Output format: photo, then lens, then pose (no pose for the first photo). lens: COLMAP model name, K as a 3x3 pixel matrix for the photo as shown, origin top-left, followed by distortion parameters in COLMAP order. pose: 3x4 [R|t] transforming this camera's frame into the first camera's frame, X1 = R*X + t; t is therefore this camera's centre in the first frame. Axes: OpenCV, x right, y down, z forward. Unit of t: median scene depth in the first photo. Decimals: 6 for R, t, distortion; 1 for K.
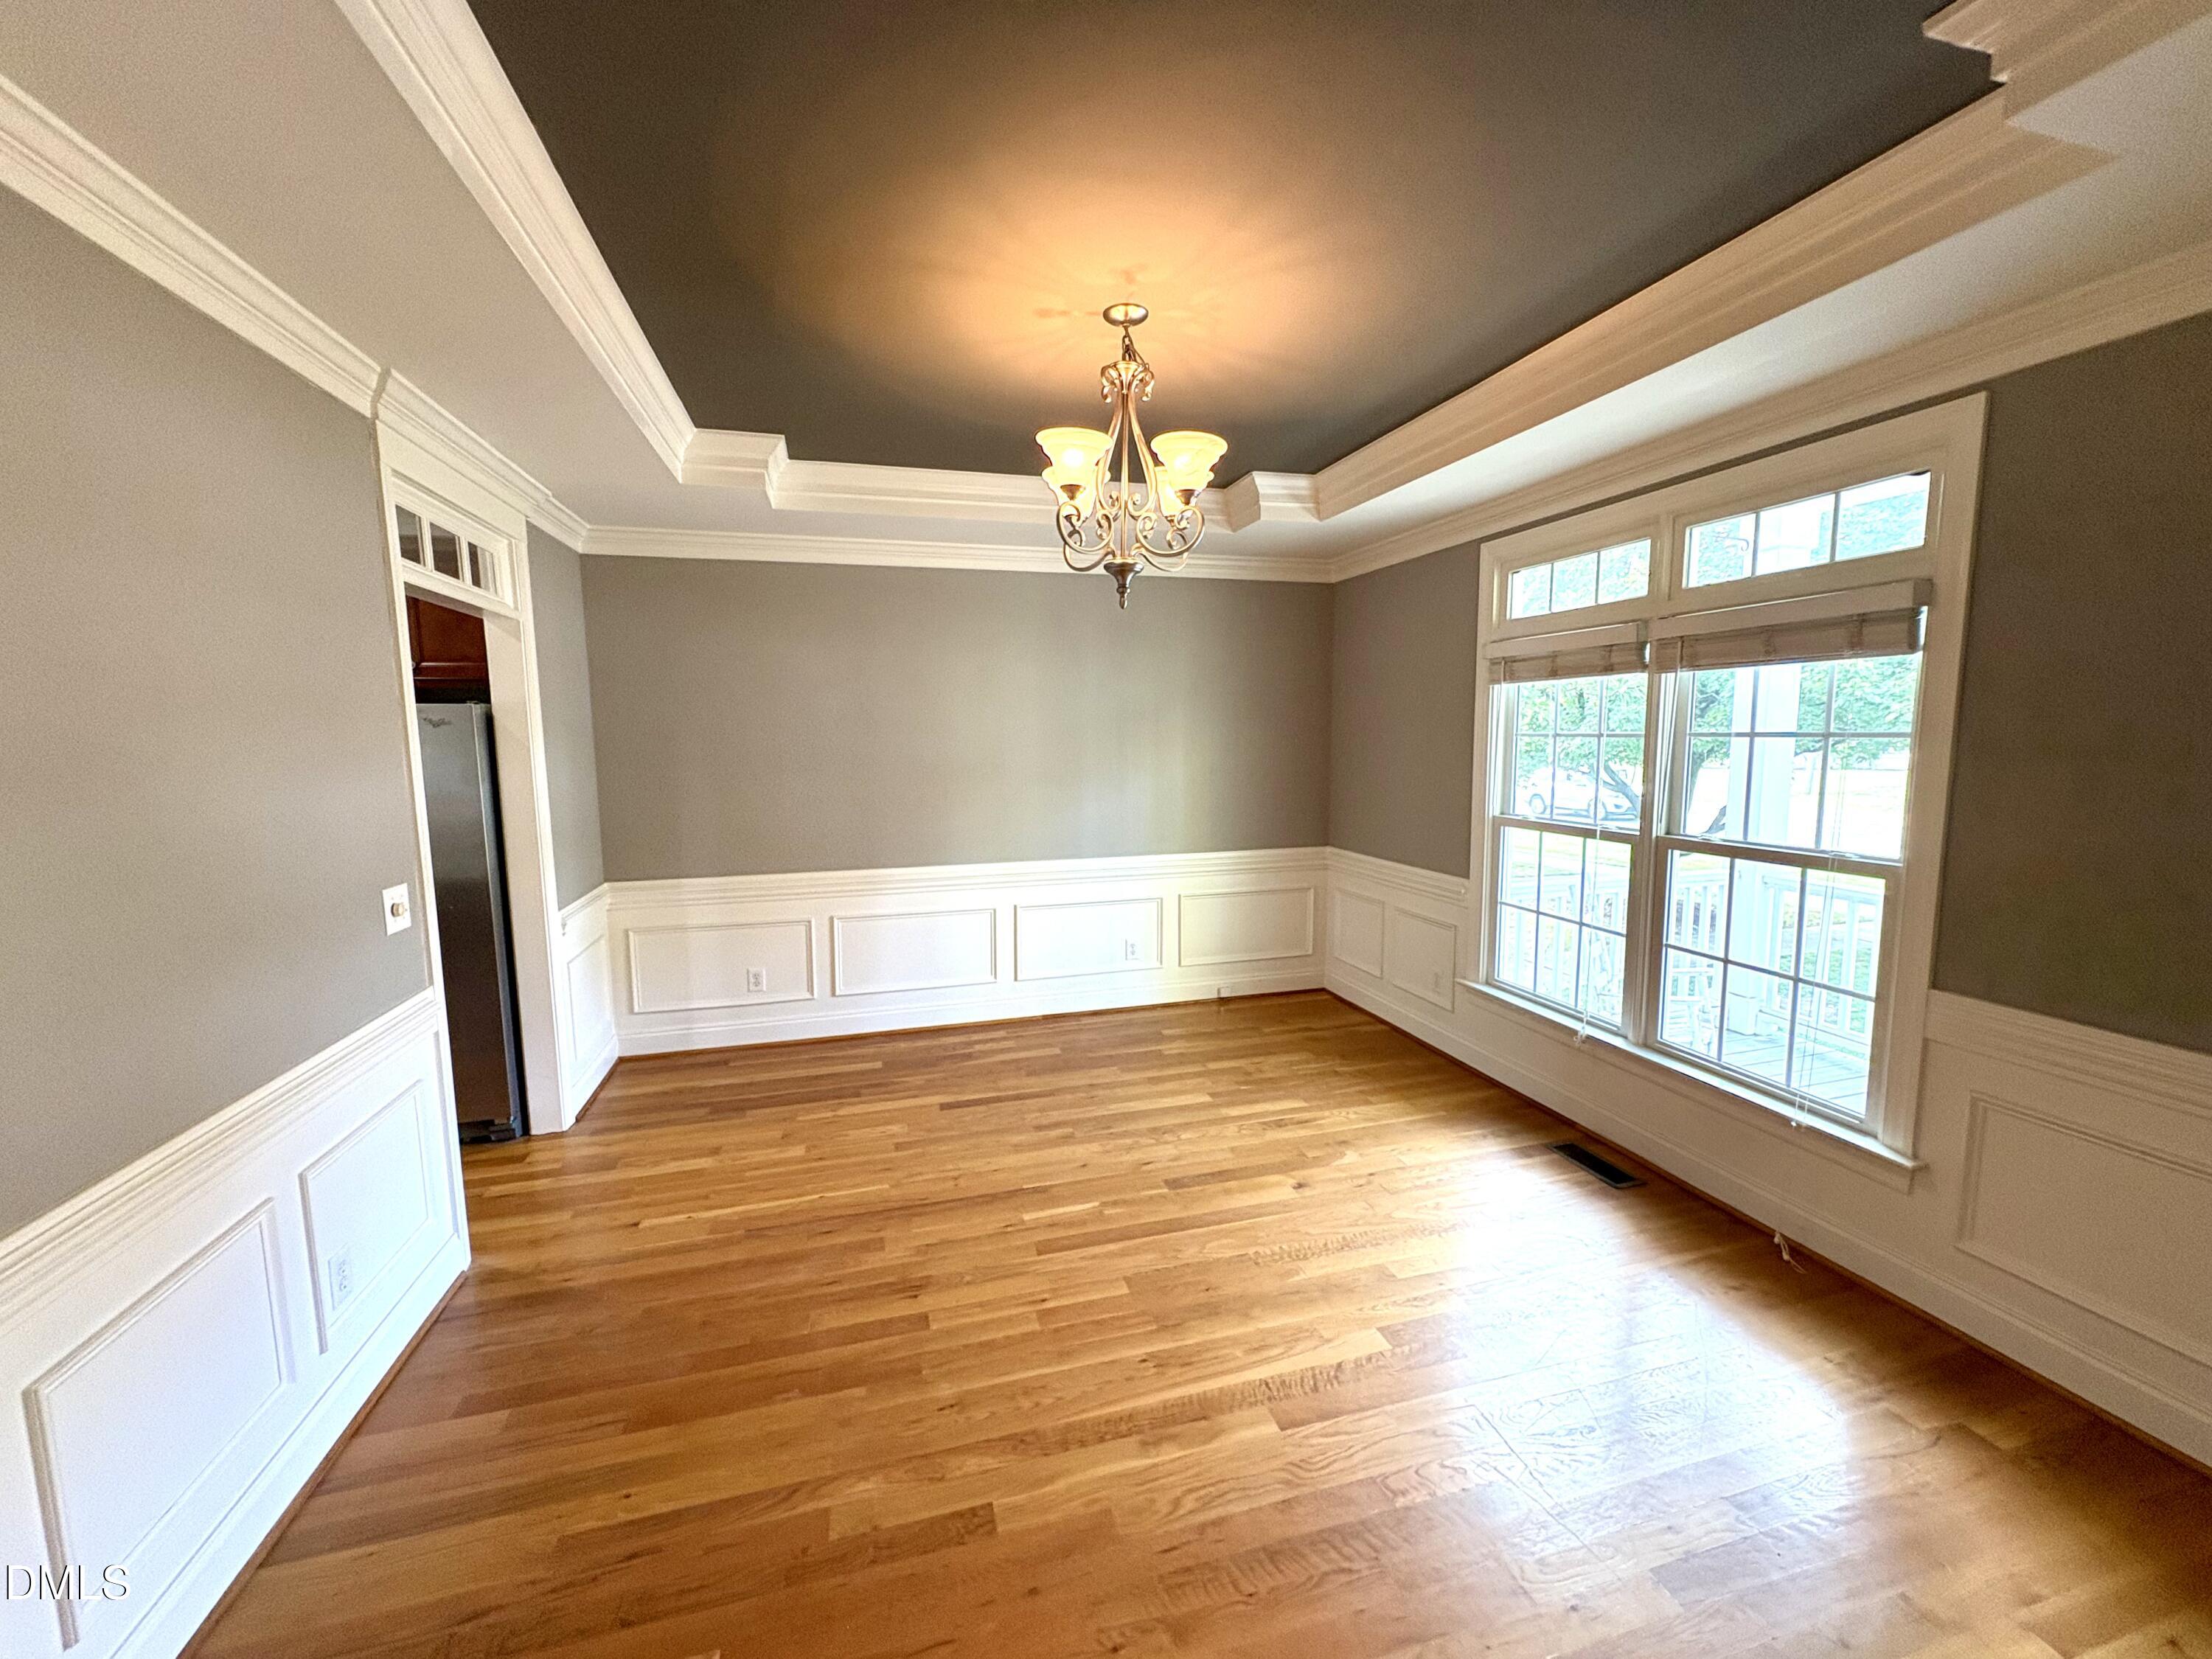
lens RADIAL K [[878.2, 0, 1105.5], [0, 878.2, 835.9], [0, 0, 1]] dist [0.006722, -0.000041]
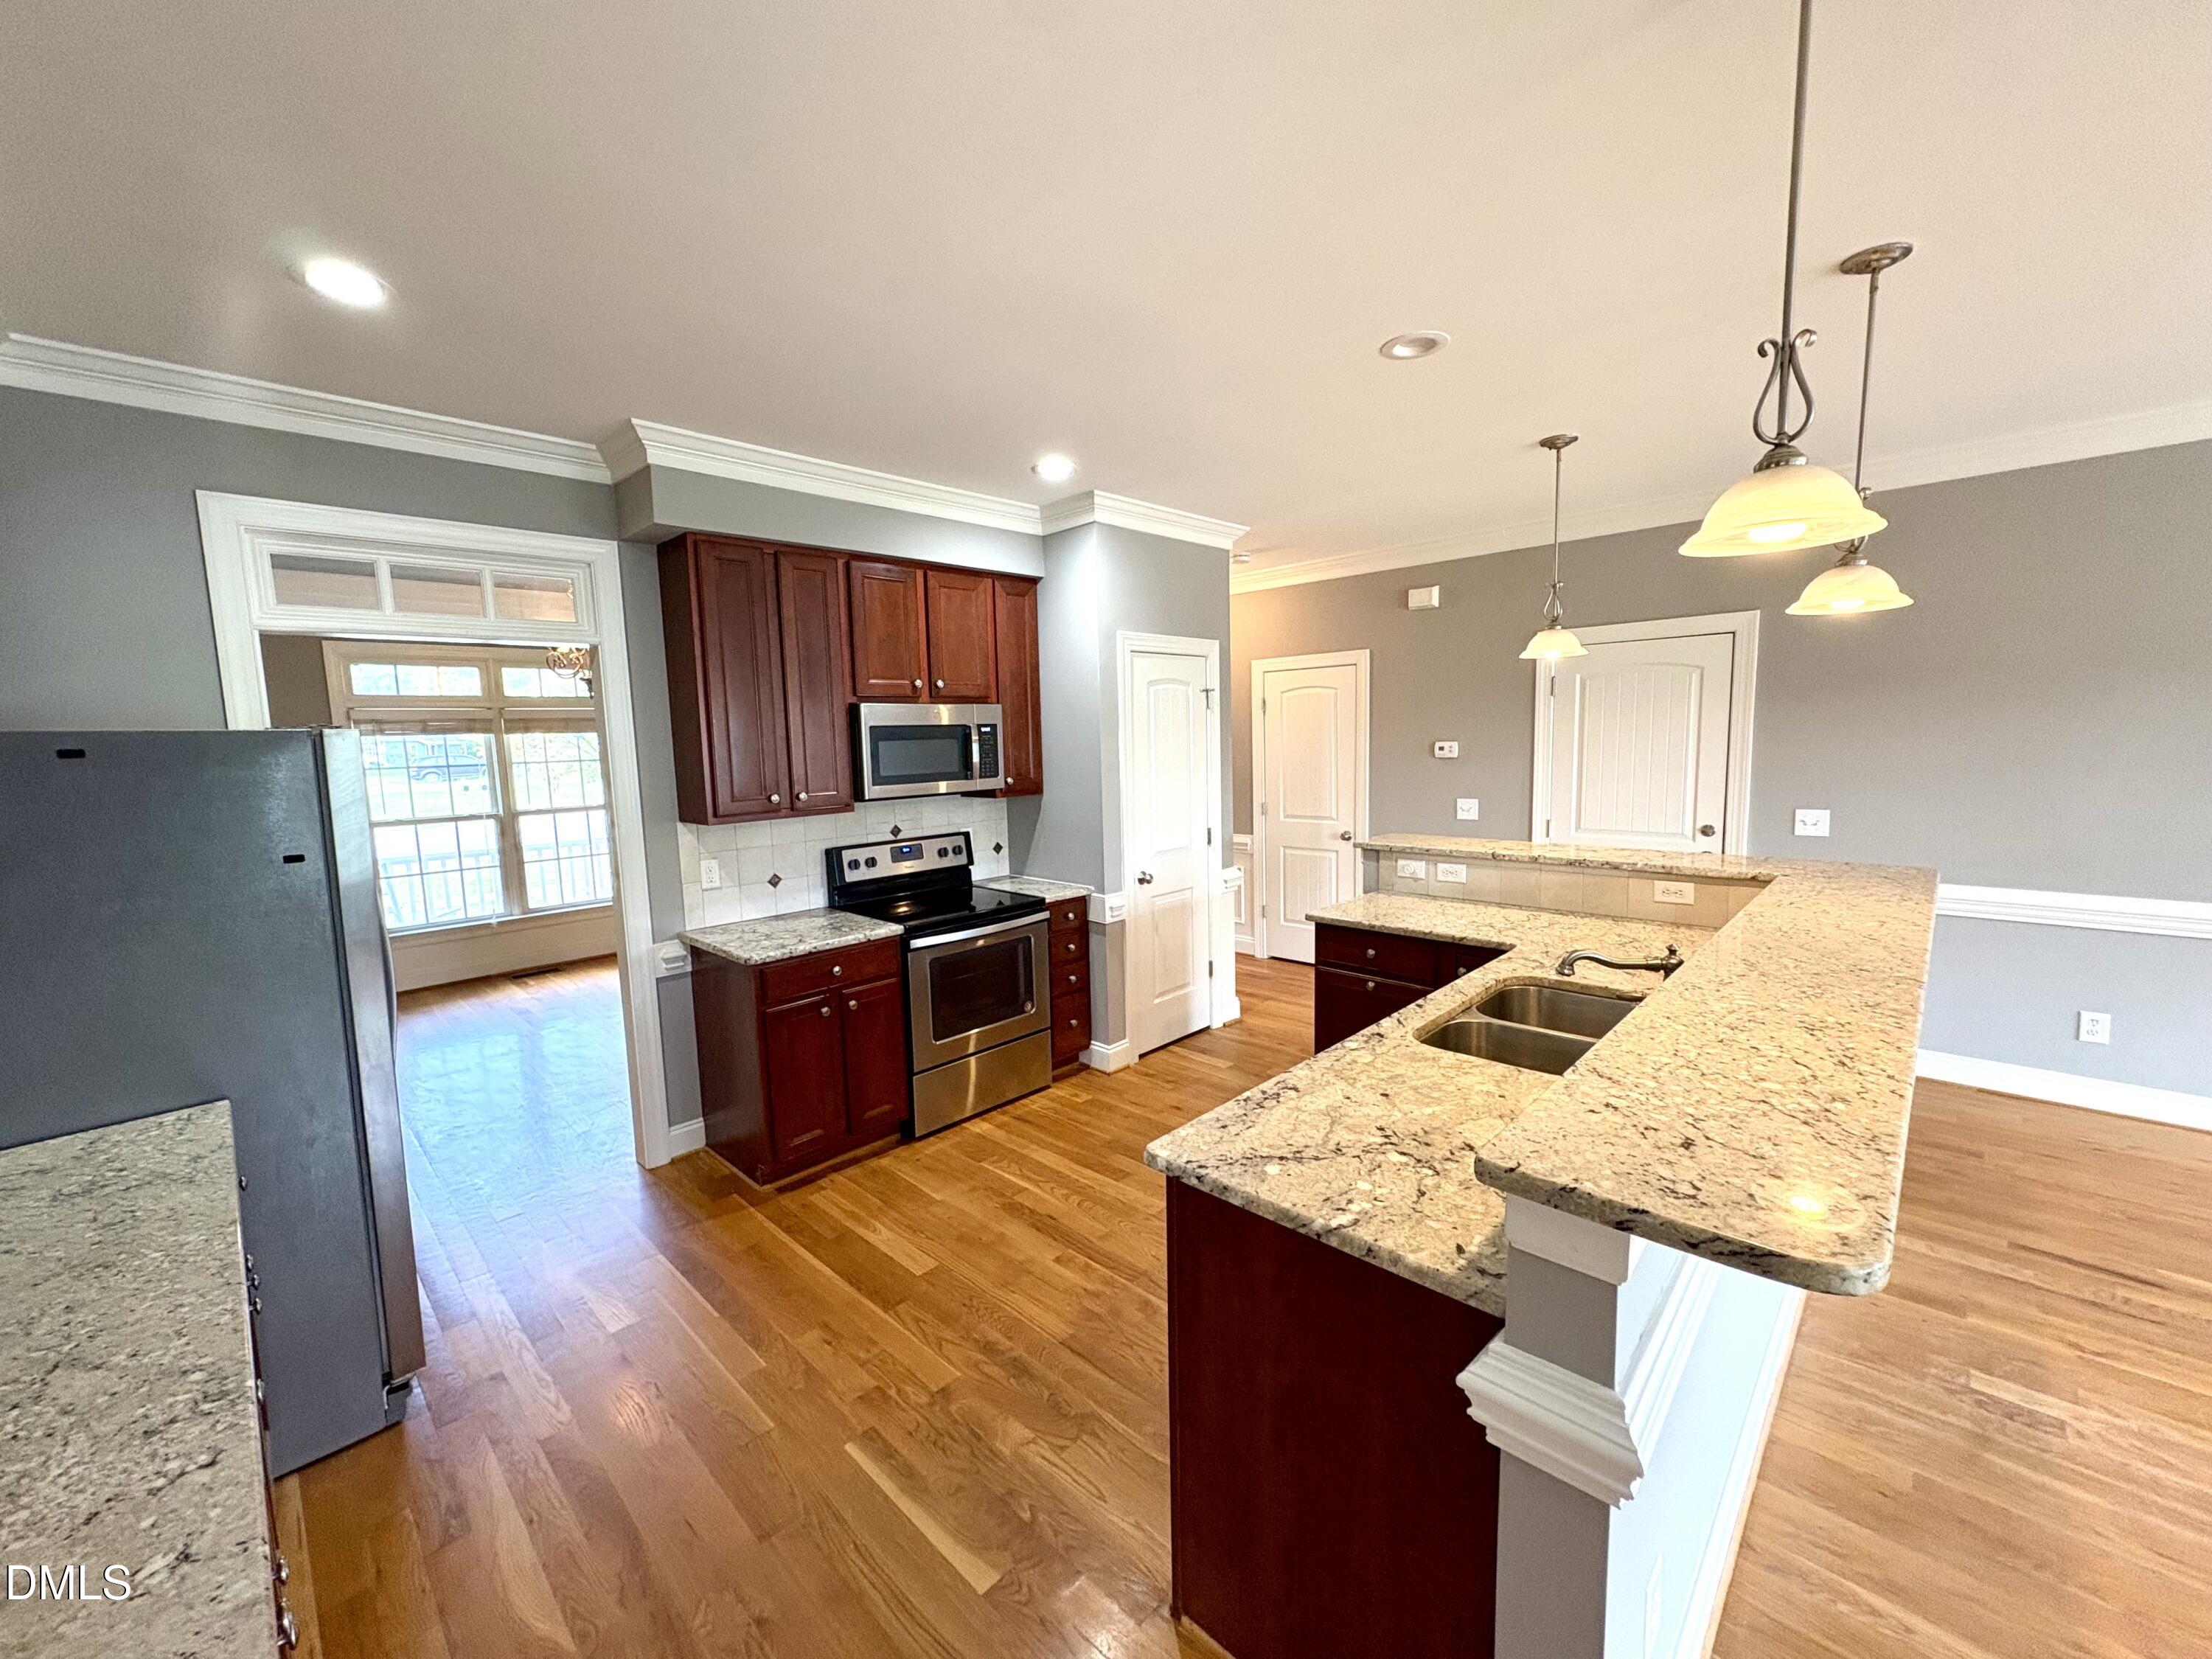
lens RADIAL K [[878.2, 0, 1106.9], [0, 878.2, 830.2], [0, 0, 1]] dist [0.006722, -0.000041]
pose [[-0.503444, -0.062998, 0.861728, -1.818219], [0.137626, 0.978758, 0.151958, -0.077473], [-0.852997, 0.195098, -0.484080, 0.788296]]
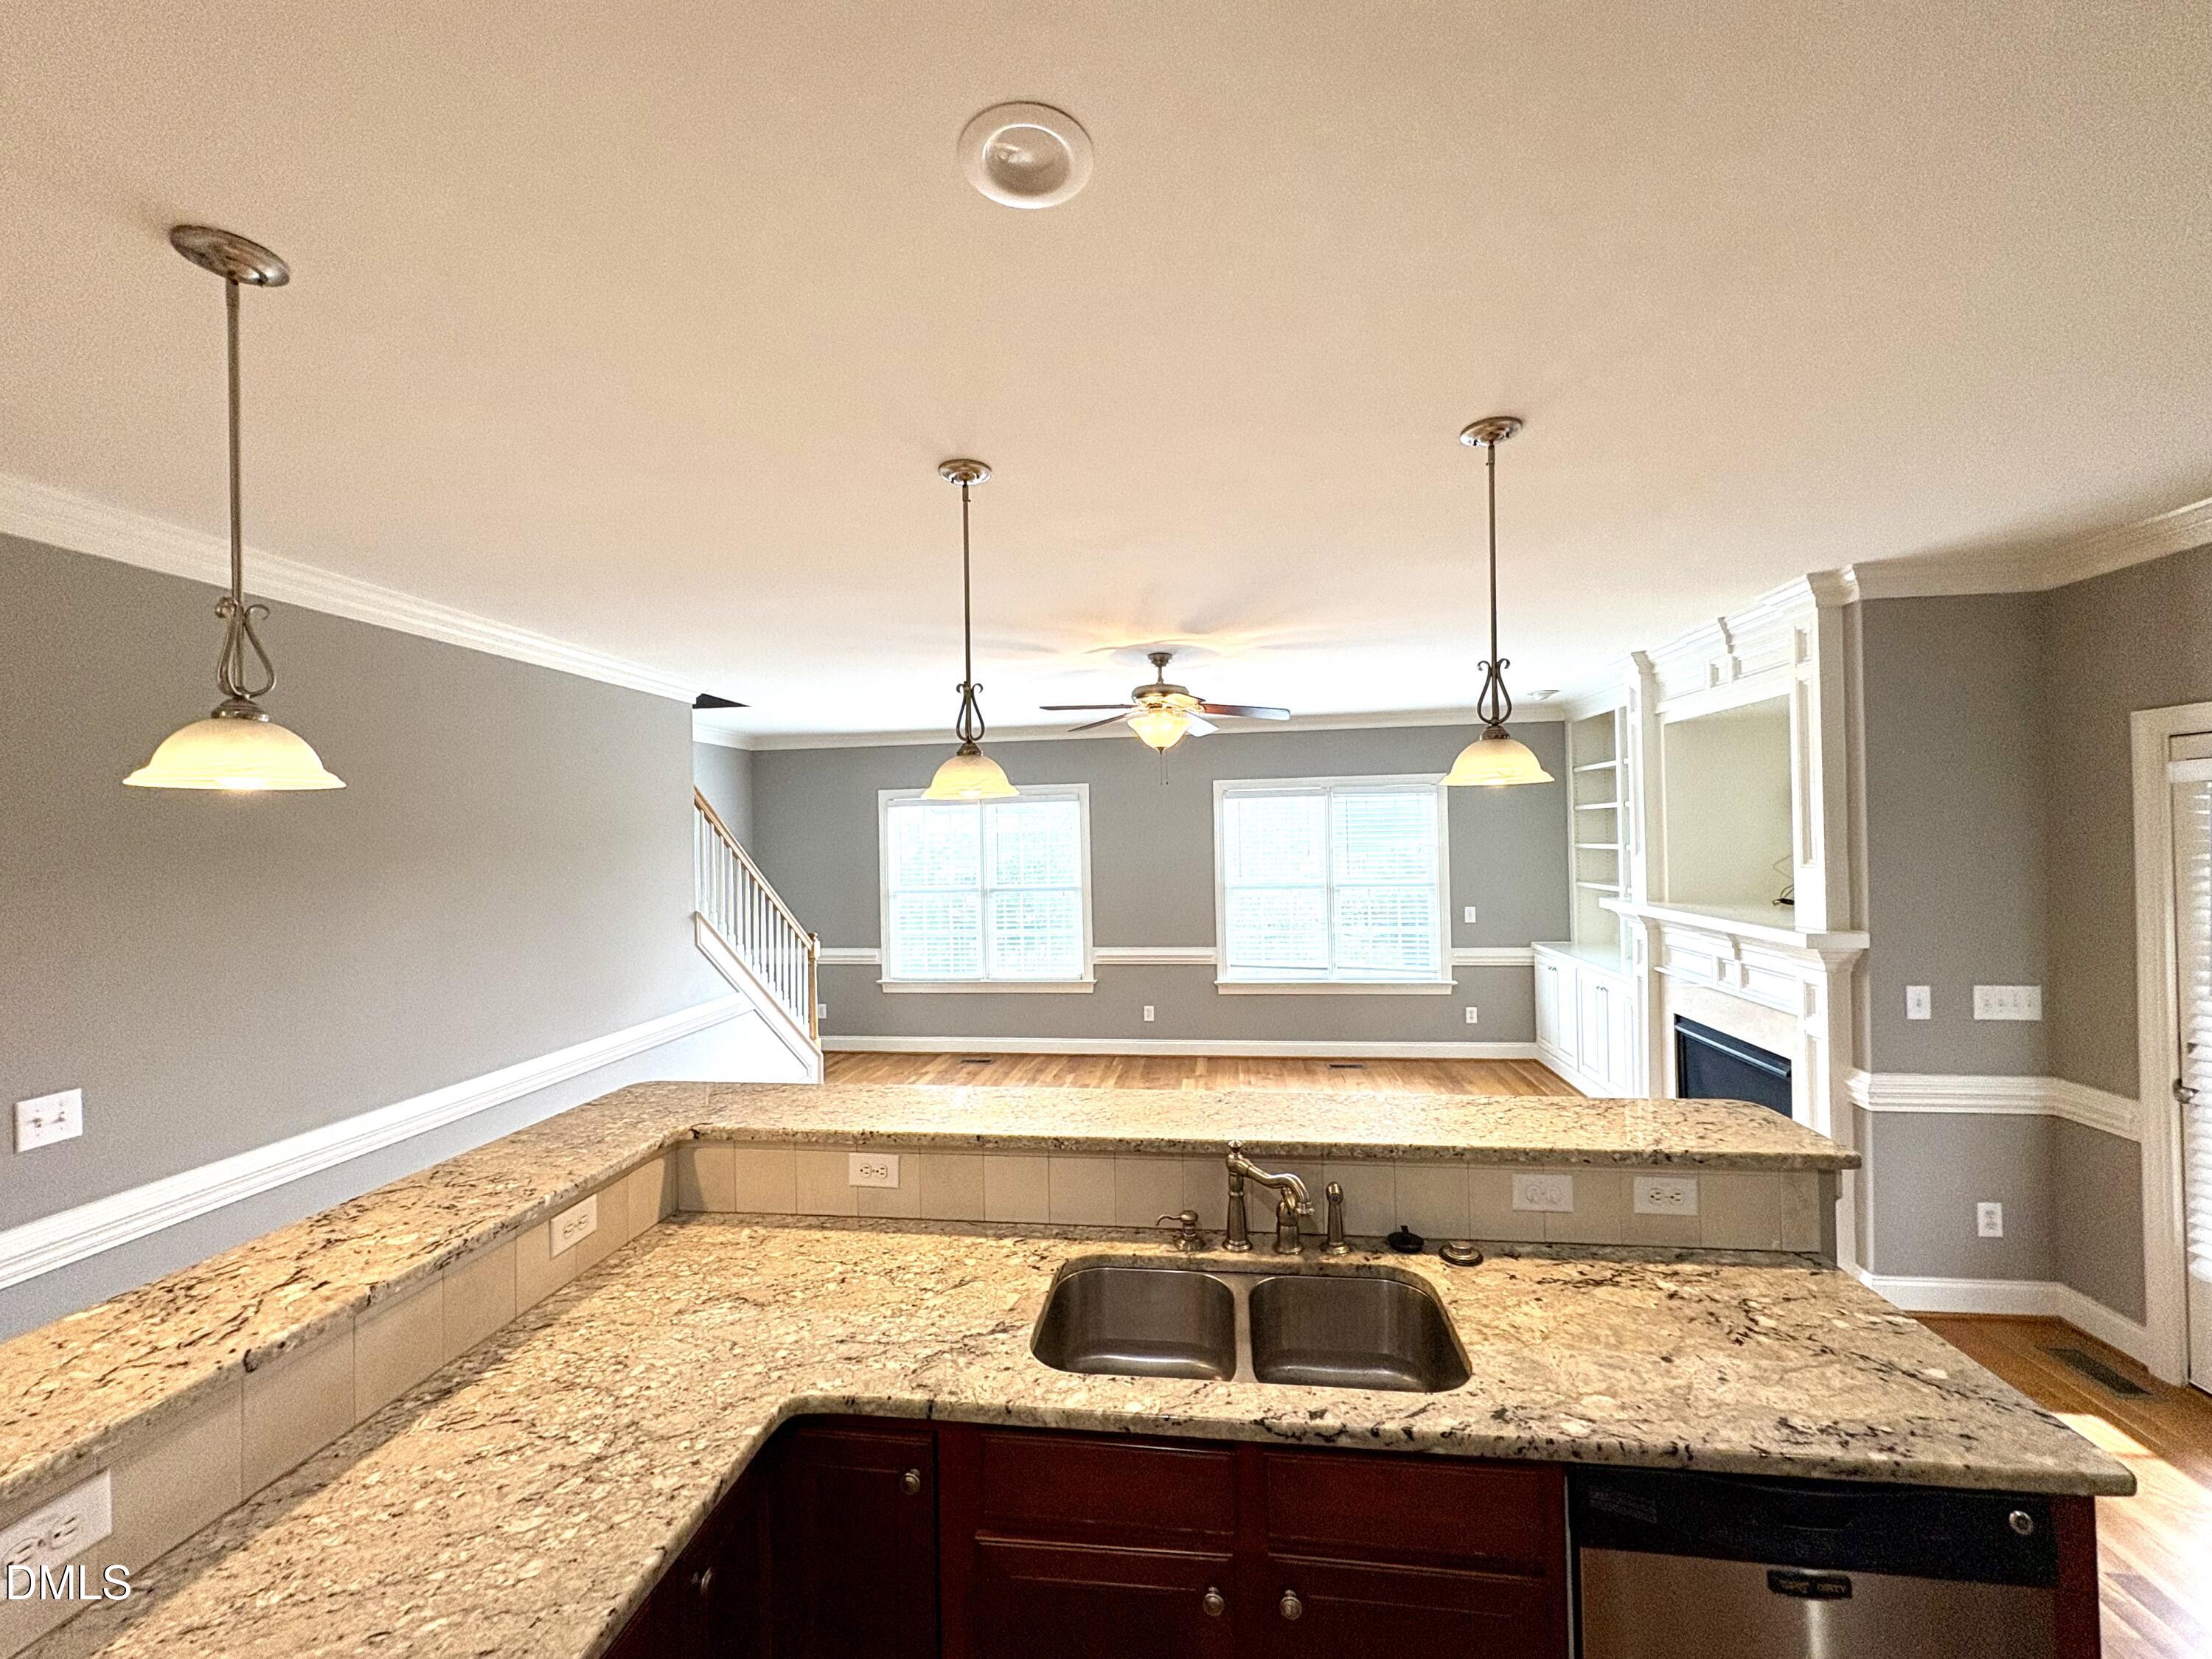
lens RADIAL K [[878.2, 0, 1108.3], [0, 878.2, 822.8], [0, 0, 1]] dist [0.006722, -0.000041]
pose [[-0.387889, 0.007789, -0.921673, 2.736372], [-0.083497, 0.995556, 0.043553, -0.095606], [0.917916, 0.093851, -0.385515, -1.705754]]
